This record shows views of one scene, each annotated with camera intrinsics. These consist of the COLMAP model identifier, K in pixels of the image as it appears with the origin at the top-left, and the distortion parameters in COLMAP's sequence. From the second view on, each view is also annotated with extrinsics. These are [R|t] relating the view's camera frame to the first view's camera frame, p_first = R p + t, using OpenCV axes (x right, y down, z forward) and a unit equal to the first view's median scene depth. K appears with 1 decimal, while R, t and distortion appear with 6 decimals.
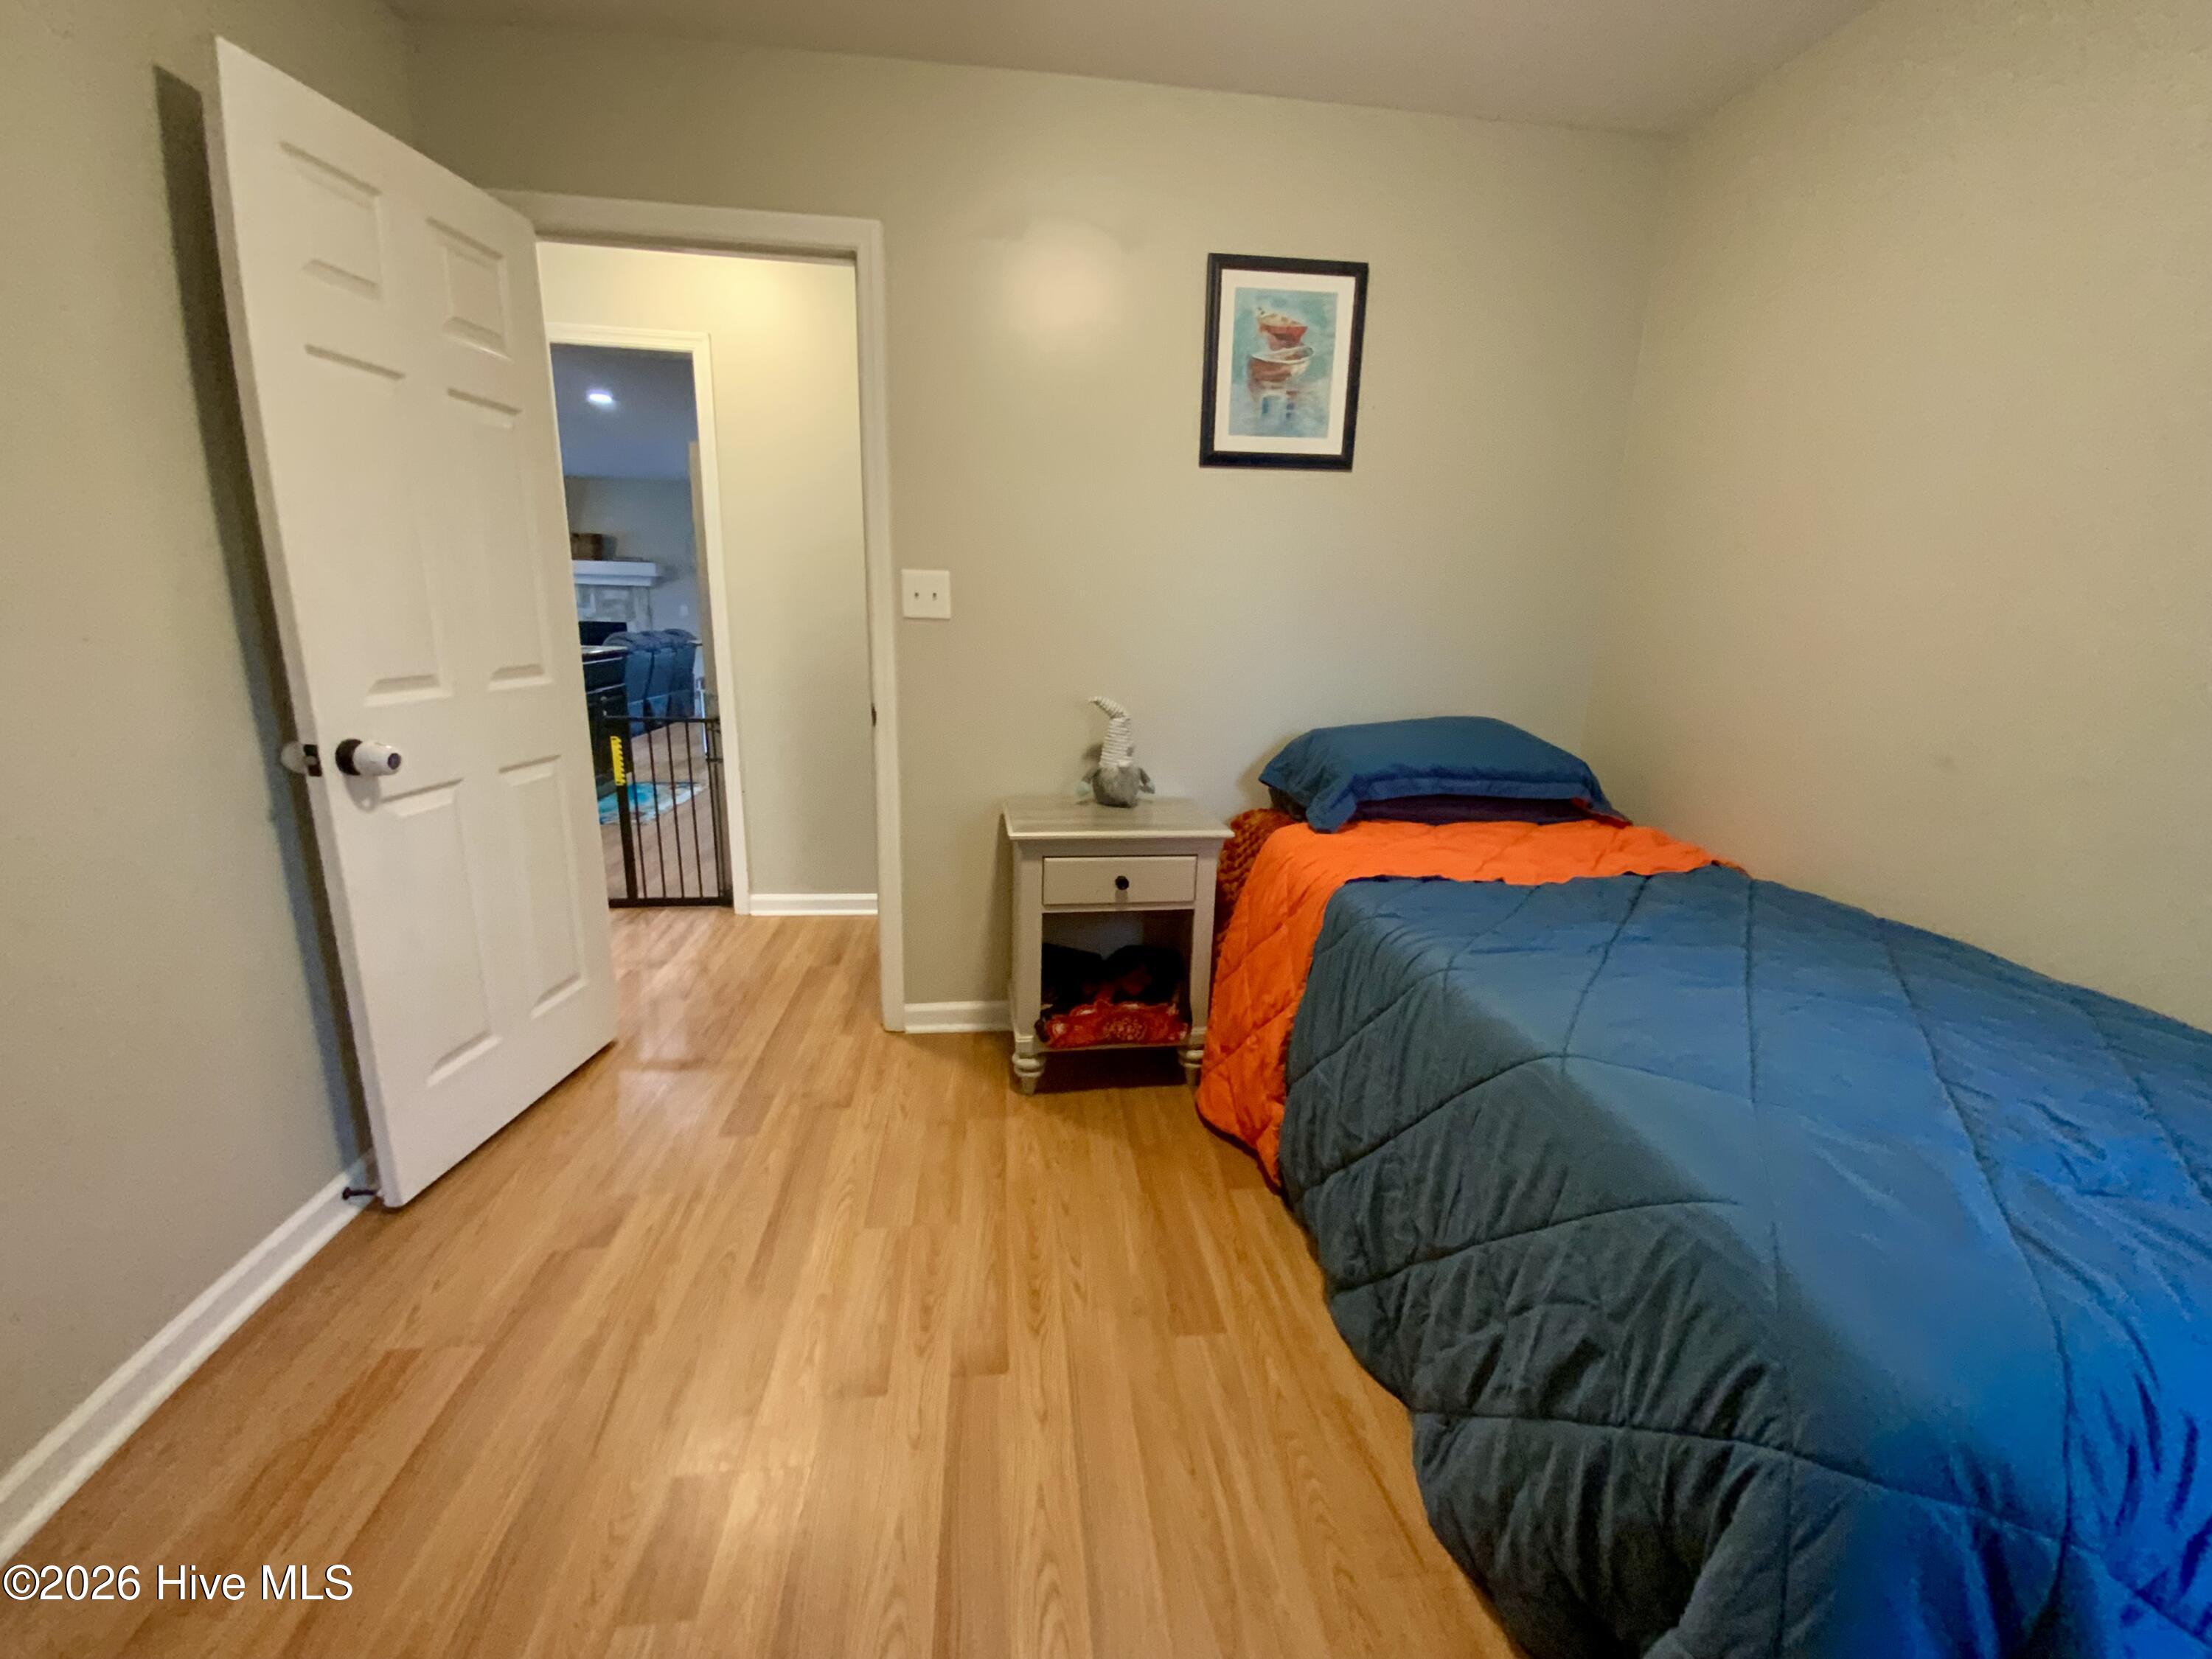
lens RADIAL K [[894.2, 0, 1106.0], [0, 894.2, 829.5], [0, 0, 1]] dist [0.030532, -0.021998]
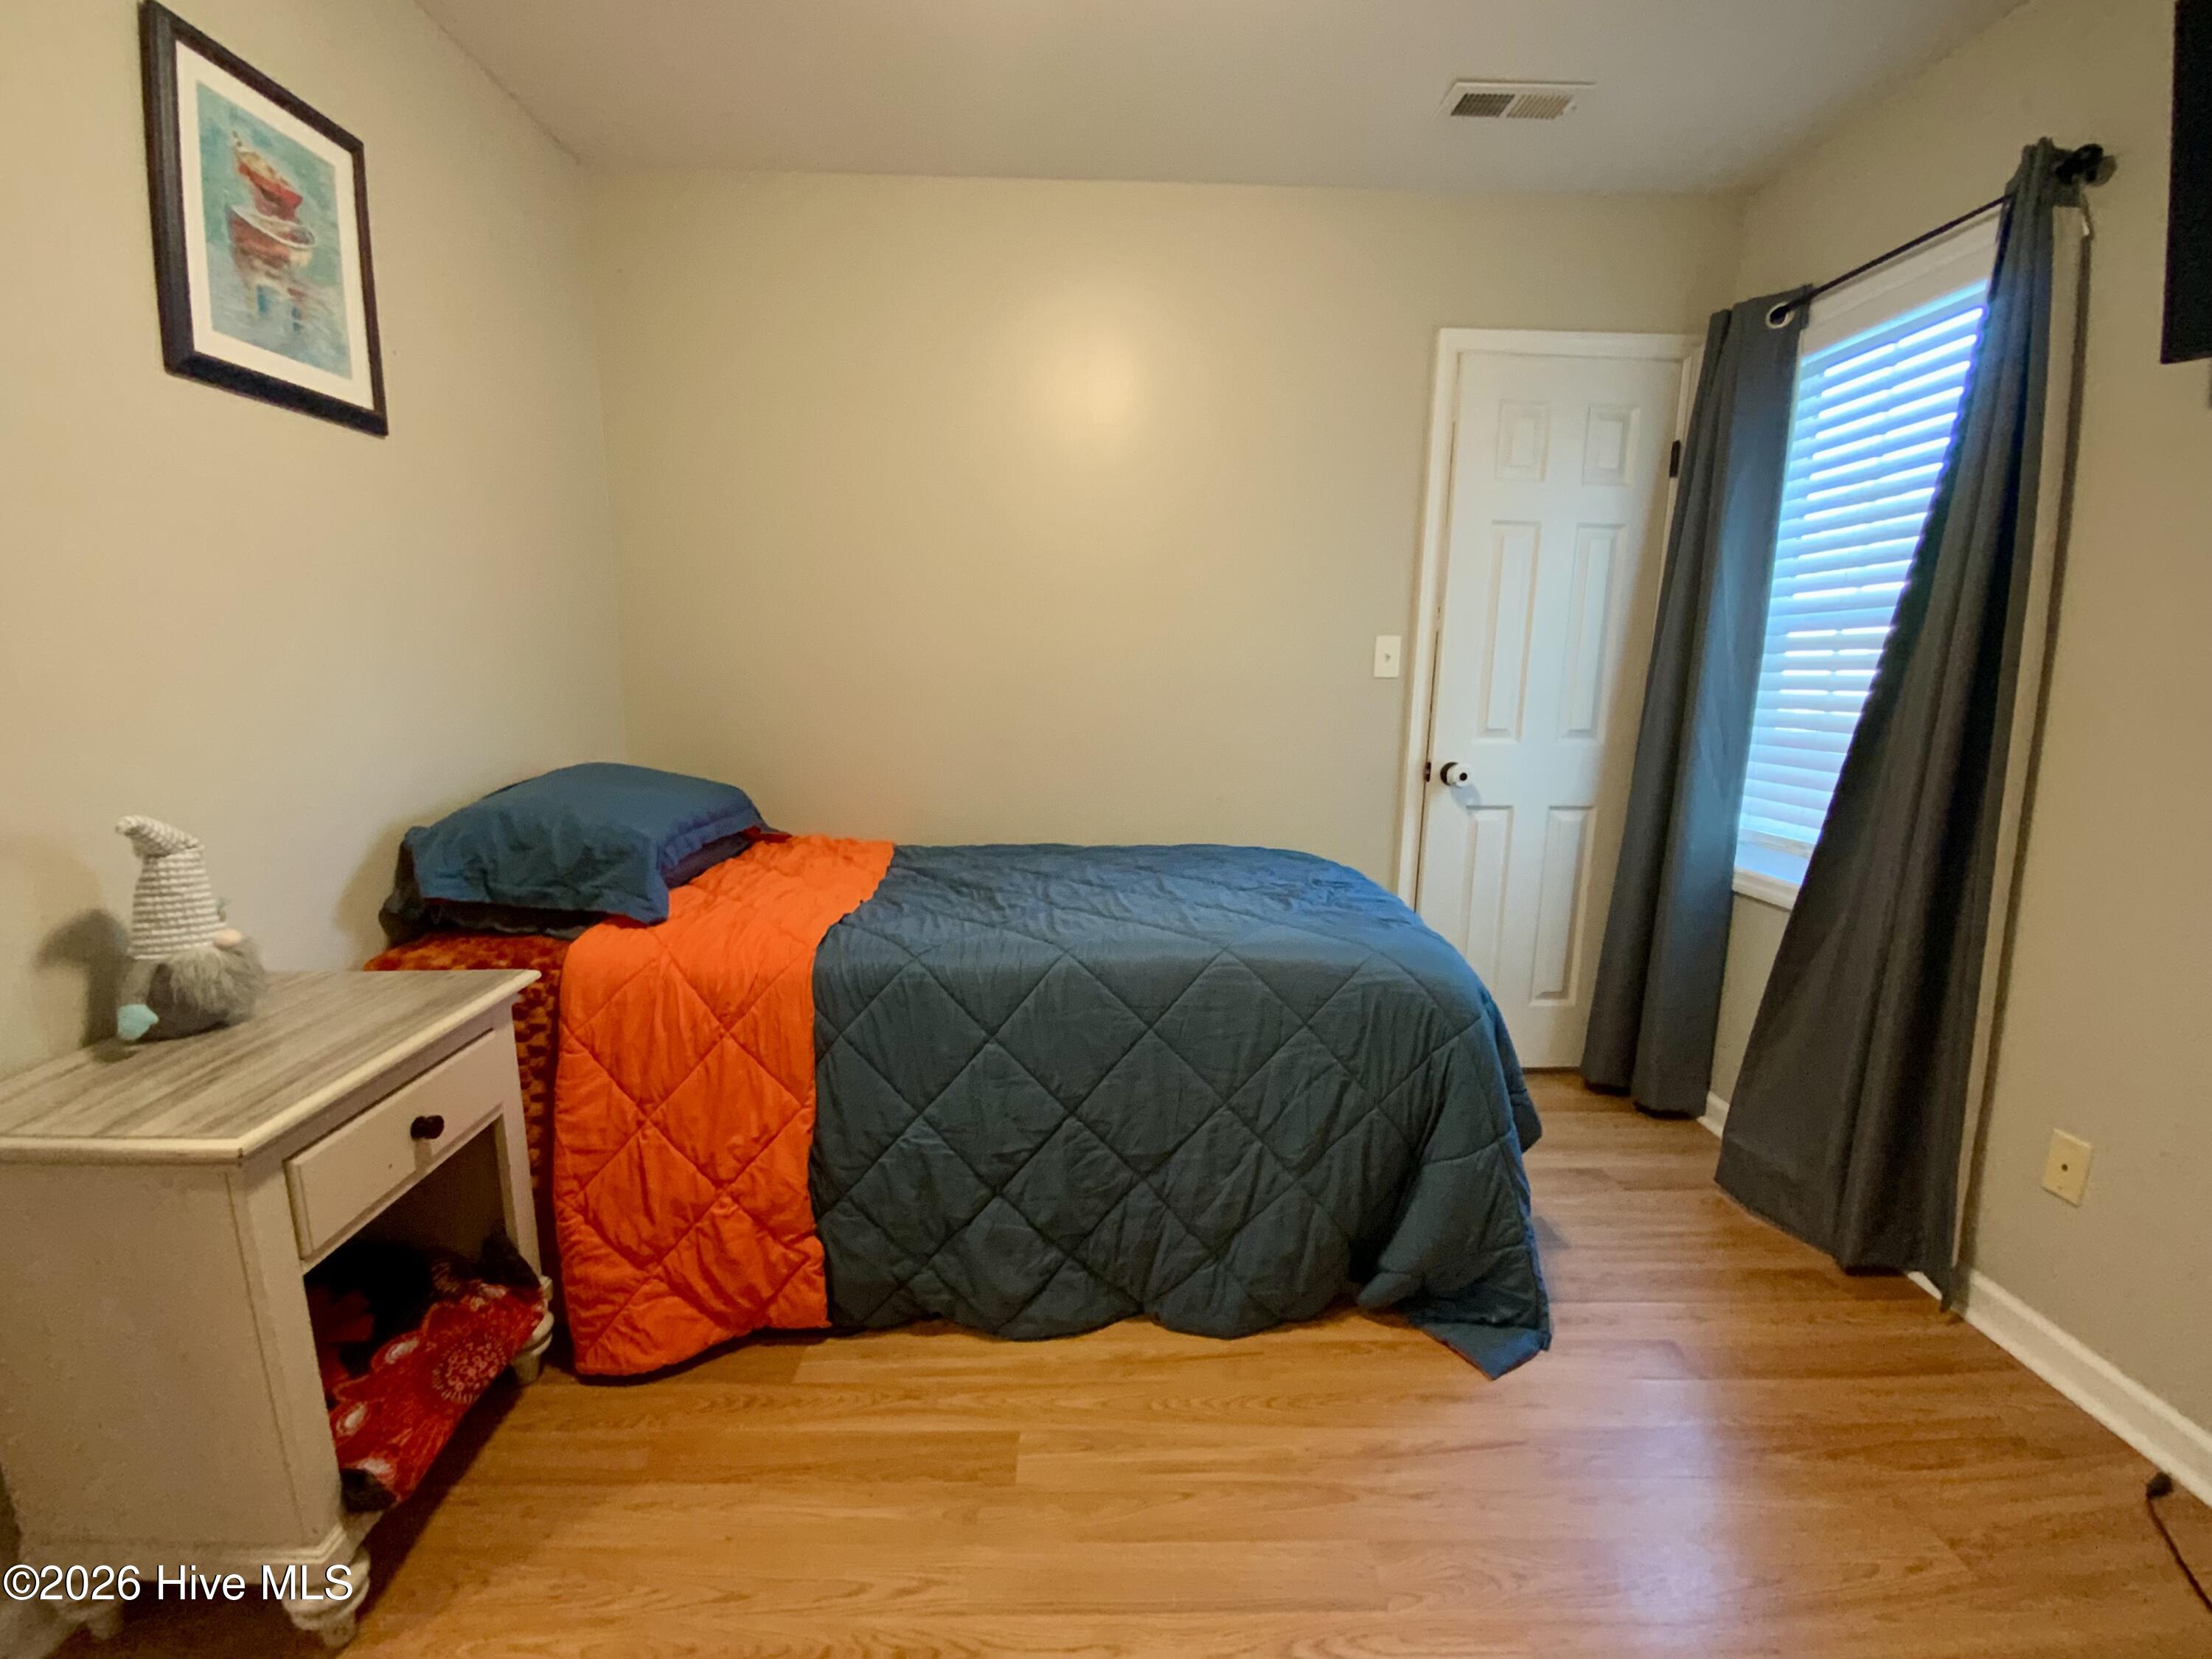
lens RADIAL K [[894.2, 0, 1106.0], [0, 894.2, 829.5], [0, 0, 1]] dist [0.030532, -0.021998]
pose [[0.101732, -0.209201, 0.972567, -0.424889], [0.227979, 0.956523, 0.181903, -0.118045], [-0.968337, 0.203220, 0.145002, 0.451224]]
